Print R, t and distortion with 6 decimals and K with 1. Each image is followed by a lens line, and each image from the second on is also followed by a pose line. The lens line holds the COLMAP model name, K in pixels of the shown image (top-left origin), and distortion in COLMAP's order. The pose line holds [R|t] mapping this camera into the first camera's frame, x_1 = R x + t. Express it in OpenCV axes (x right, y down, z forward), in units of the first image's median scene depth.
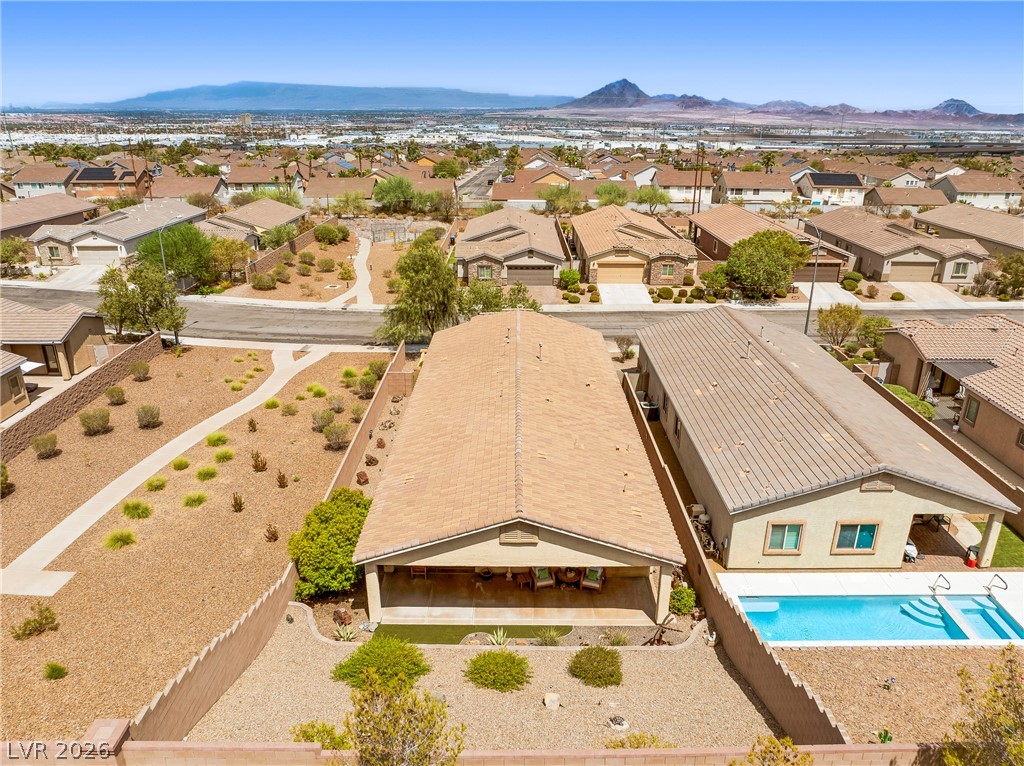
lens RADIAL K [[716.0, 0, 512.0], [0, 716.0, 383.0], [0, 0, 1]] dist [-0.041040, 0.006371]
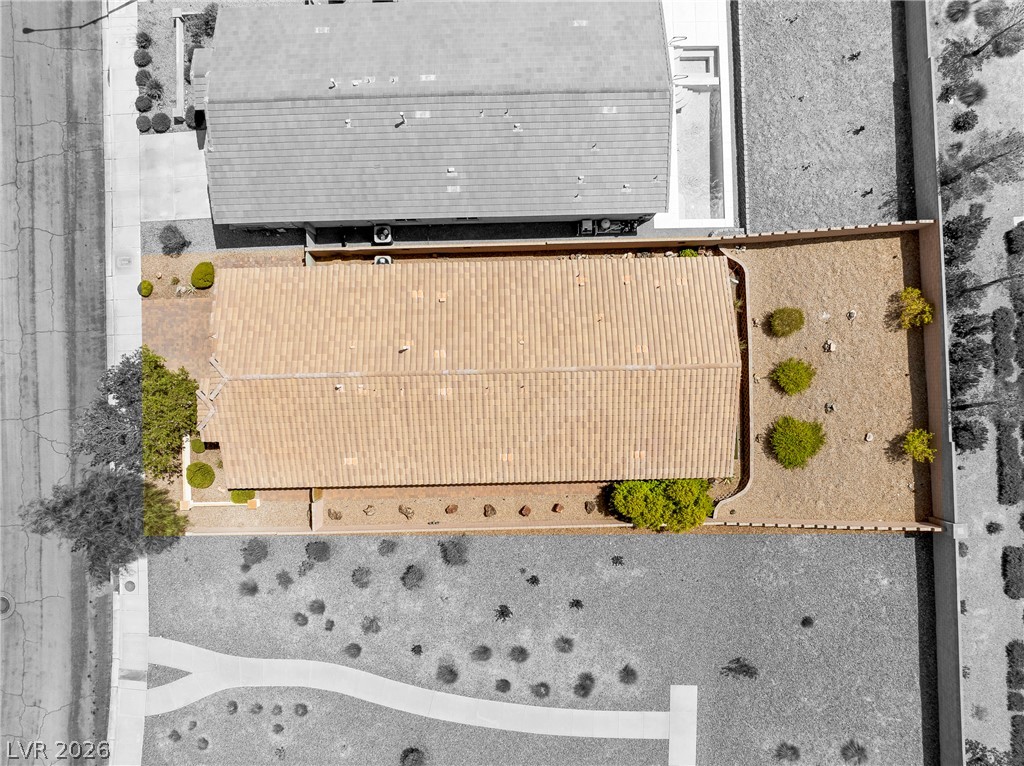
lens RADIAL K [[716.0, 0, 512.0], [0, 716.0, 383.0], [0, 0, 1]] dist [-0.041040, 0.006371]
pose [[-0.030719, -0.999523, 0.003042, -0.005515], [0.359693, -0.008215, 0.933035, -0.458782], [-0.932565, 0.029755, 0.359774, 0.305866]]
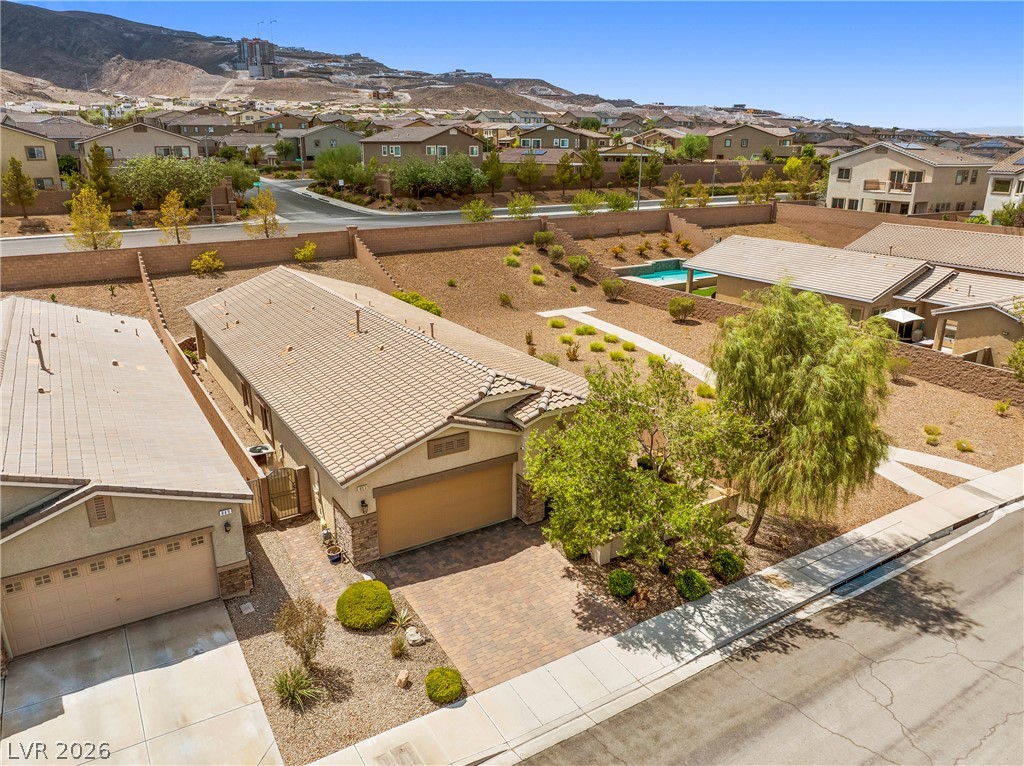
lens RADIAL K [[716.0, 0, 512.0], [0, 716.0, 383.0], [0, 0, 1]] dist [-0.041040, 0.006371]
pose [[-0.843809, 0.161091, -0.511895, 0.167224], [-0.200686, 0.789948, 0.579403, -0.256140], [0.497707, 0.591636, -0.634236, 0.883445]]
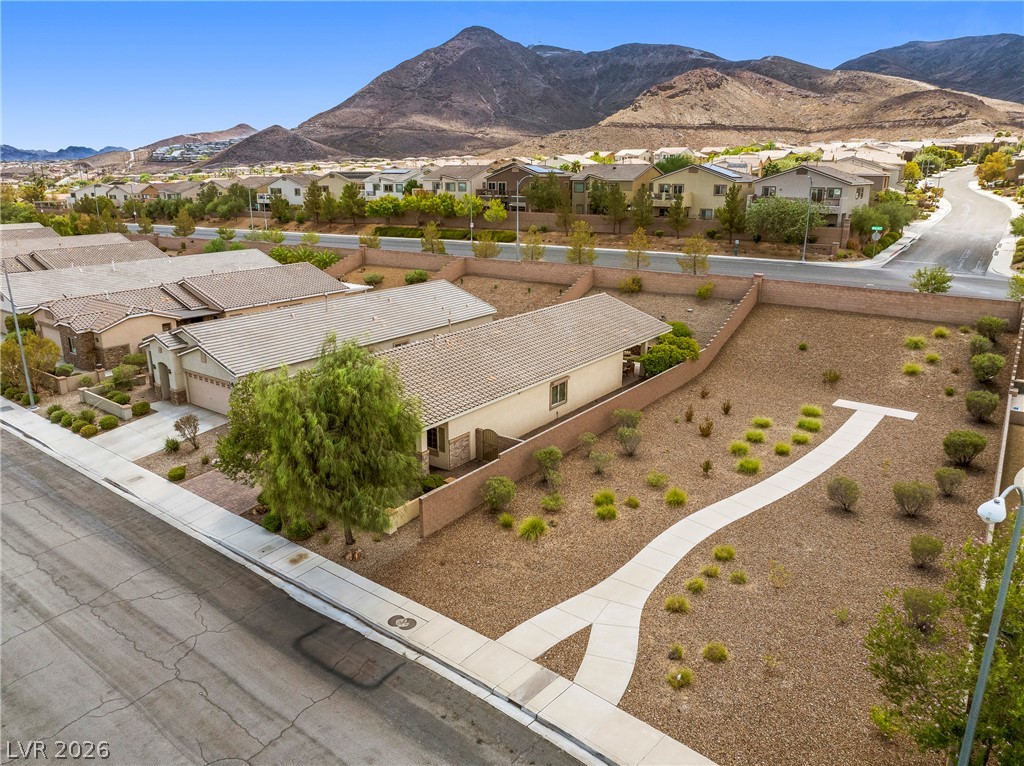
lens RADIAL K [[716.0, 0, 512.0], [0, 716.0, 383.0], [0, 0, 1]] dist [-0.041040, 0.006371]
pose [[-0.806692, -0.172945, 0.565100, -0.367110], [0.208819, 0.811121, 0.546332, -0.301896], [-0.552850, 0.558725, -0.618210, 0.919831]]
